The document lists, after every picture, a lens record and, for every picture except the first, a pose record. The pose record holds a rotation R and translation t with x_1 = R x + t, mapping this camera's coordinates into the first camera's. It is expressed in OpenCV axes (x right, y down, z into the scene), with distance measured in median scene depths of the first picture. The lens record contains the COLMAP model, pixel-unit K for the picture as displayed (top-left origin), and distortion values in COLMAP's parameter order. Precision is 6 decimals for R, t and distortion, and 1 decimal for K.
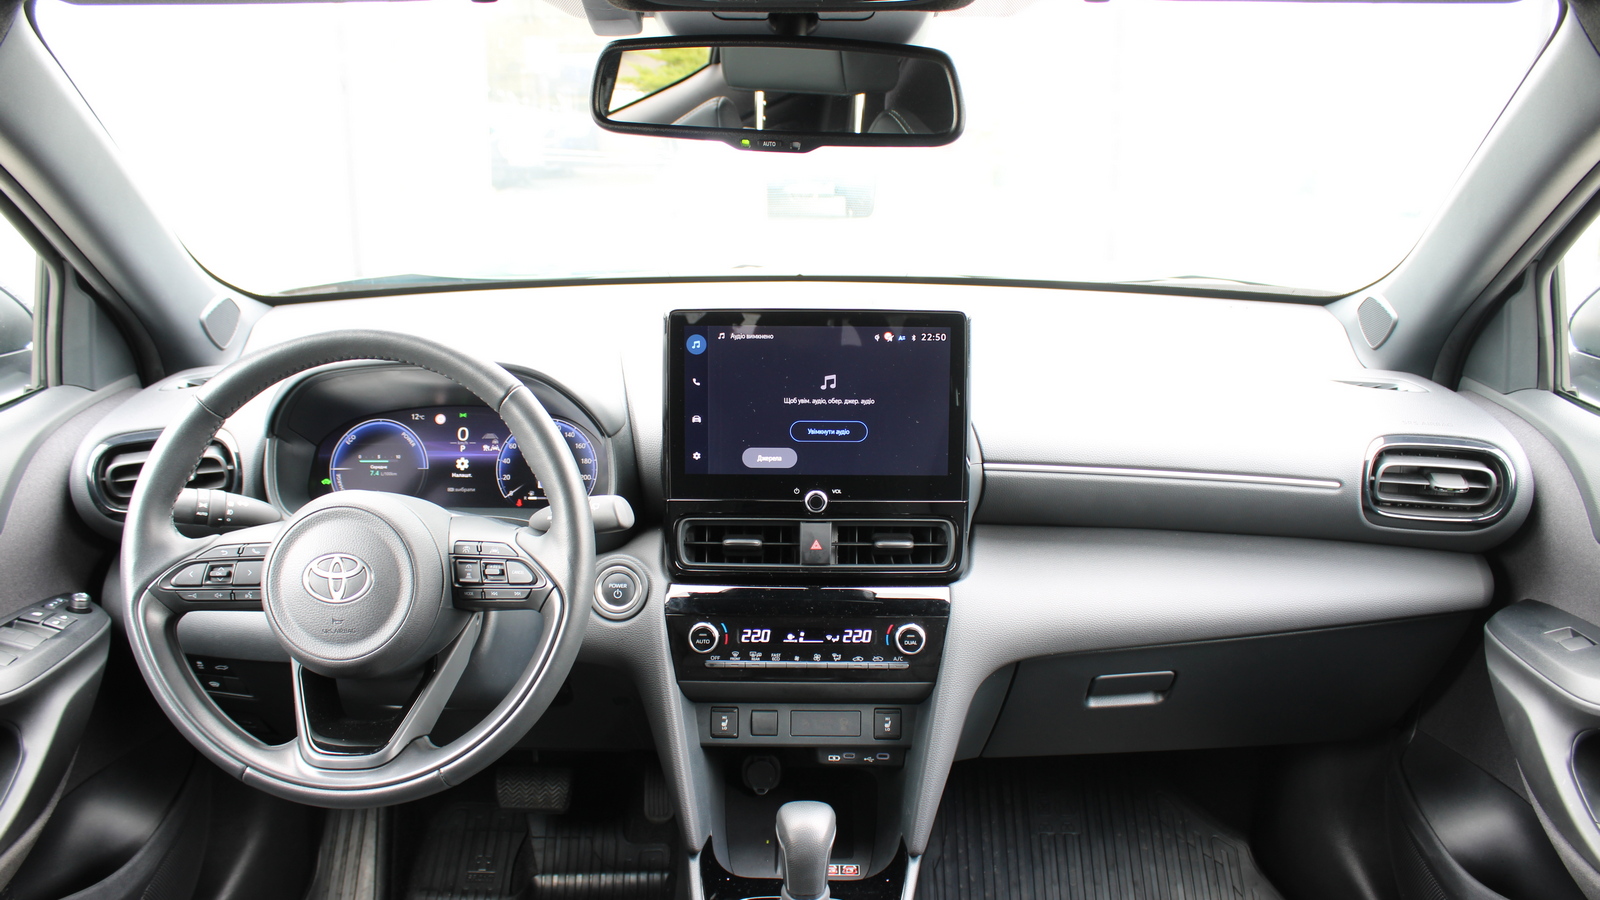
lens RADIAL K [[1326.2, 0, 764.8], [0, 1326.2, 440.8], [0, 0, 1]] dist [-0.150320, 0.125601]
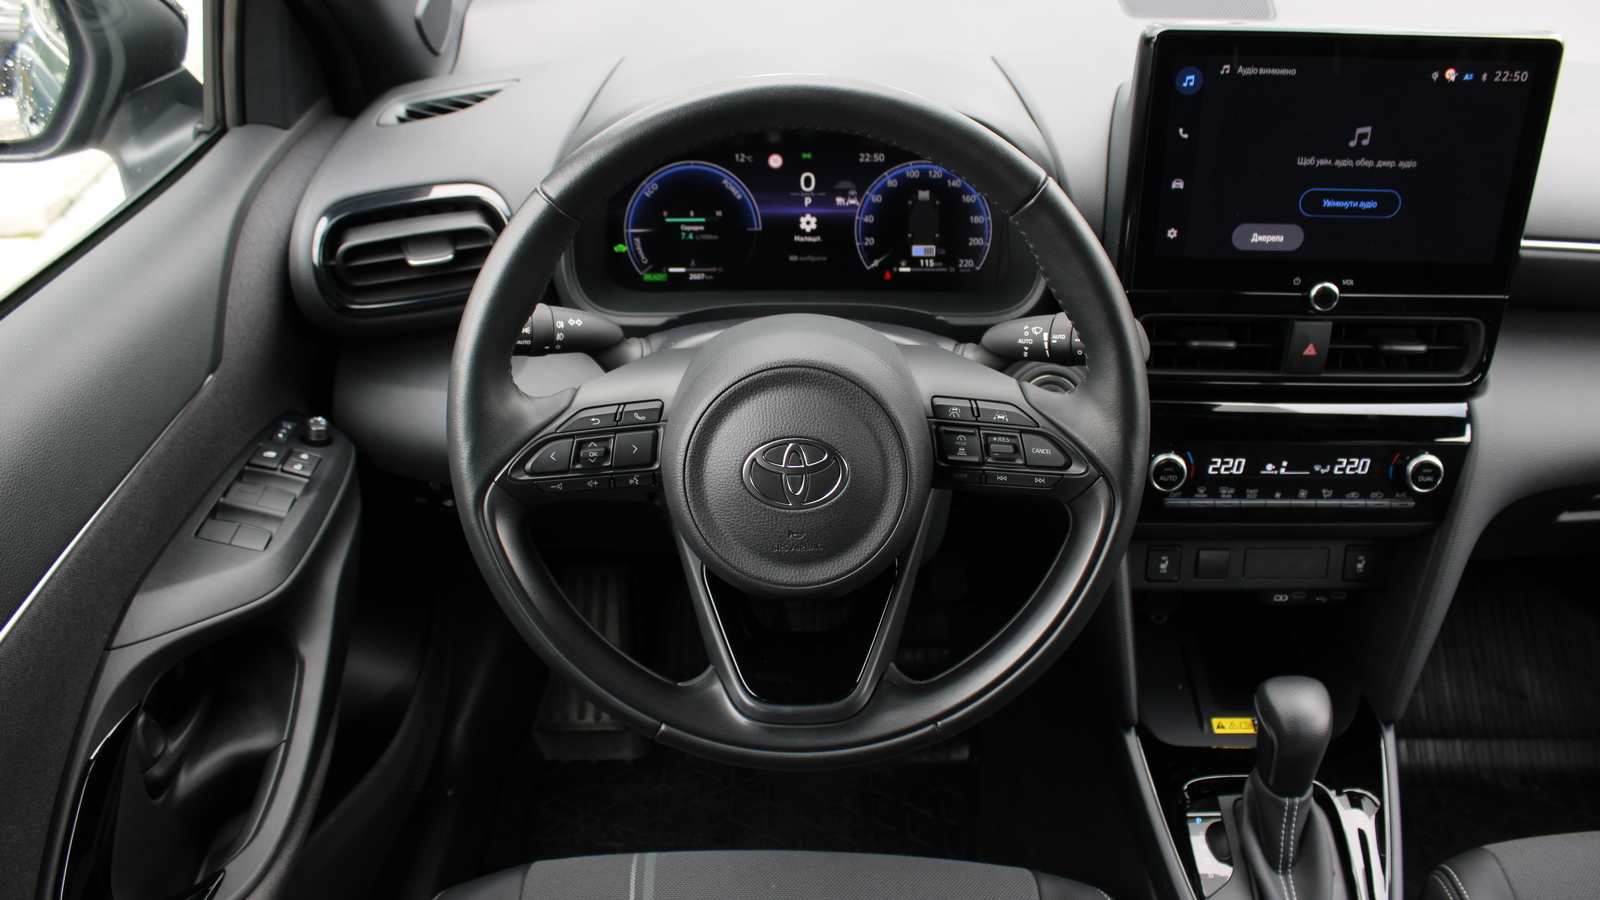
lens RADIAL K [[1326.2, 0, 796.0], [0, 1326.2, 456.9], [0, 0, 1]] dist [-0.150320, 0.125601]
pose [[0.999955, -0.003427, 0.008870, -0.265602], [0.000577, 0.952935, 0.303174, -0.089865], [-0.009491, -0.303155, 0.952894, 0.273466]]
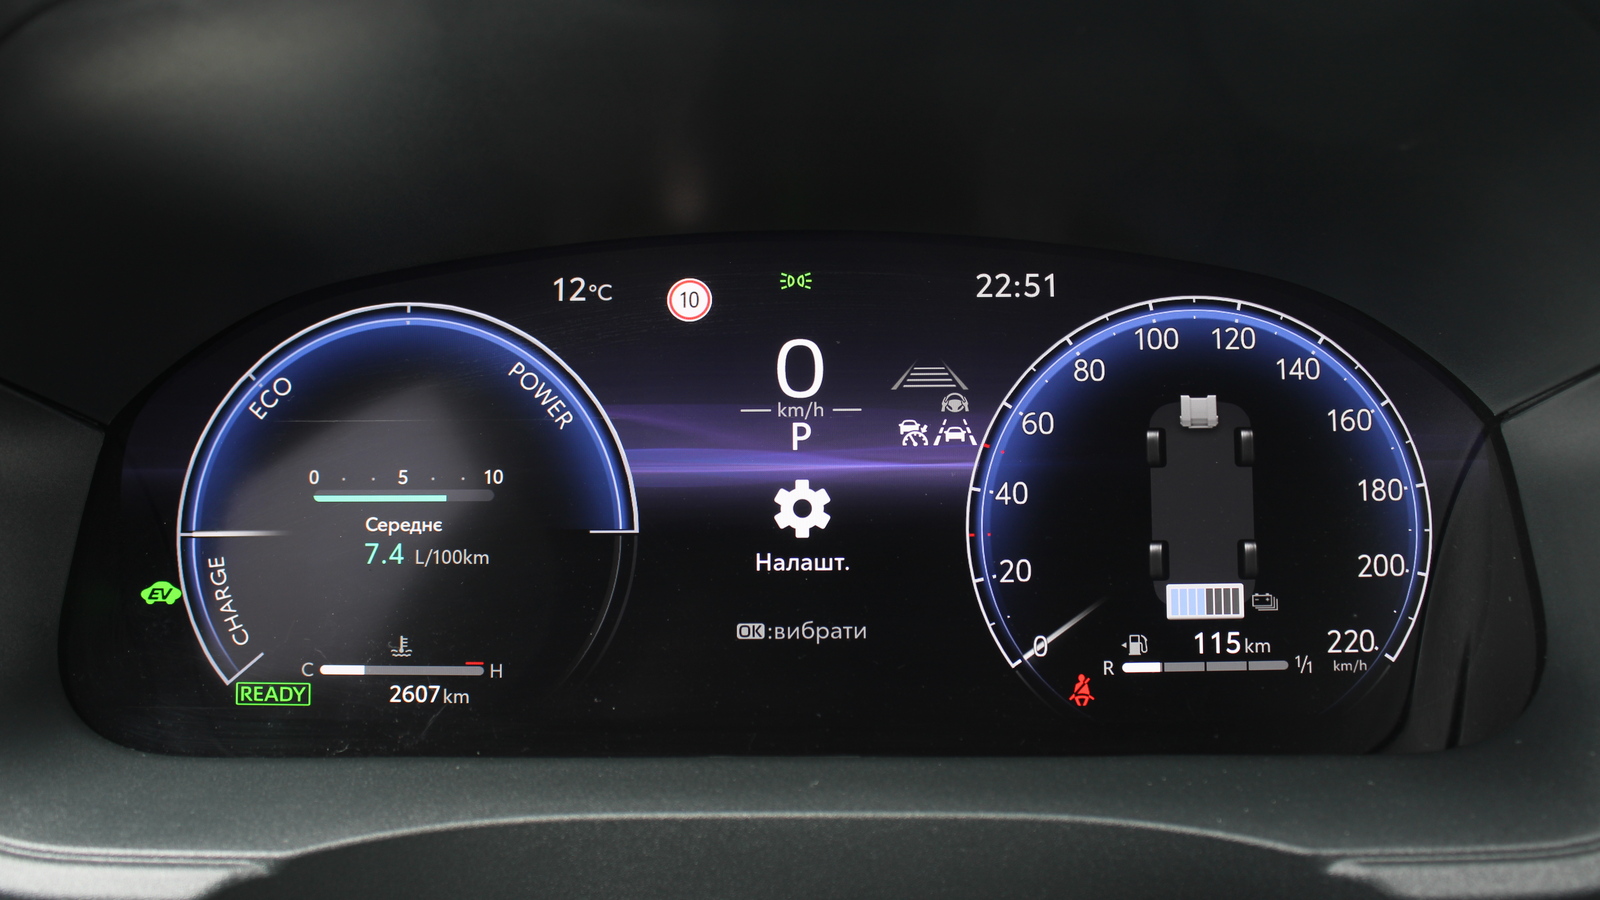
lens RADIAL K [[1671.6, 0, 799.2], [0, 1671.6, 441.1], [0, 0, 1]] dist [-0.156866, 0.000000]
pose [[0.999918, -0.004614, 0.011984, -0.254425], [0.004065, 0.998960, 0.045416, -0.006213], [-0.012181, -0.045364, 0.998896, 0.795741]]
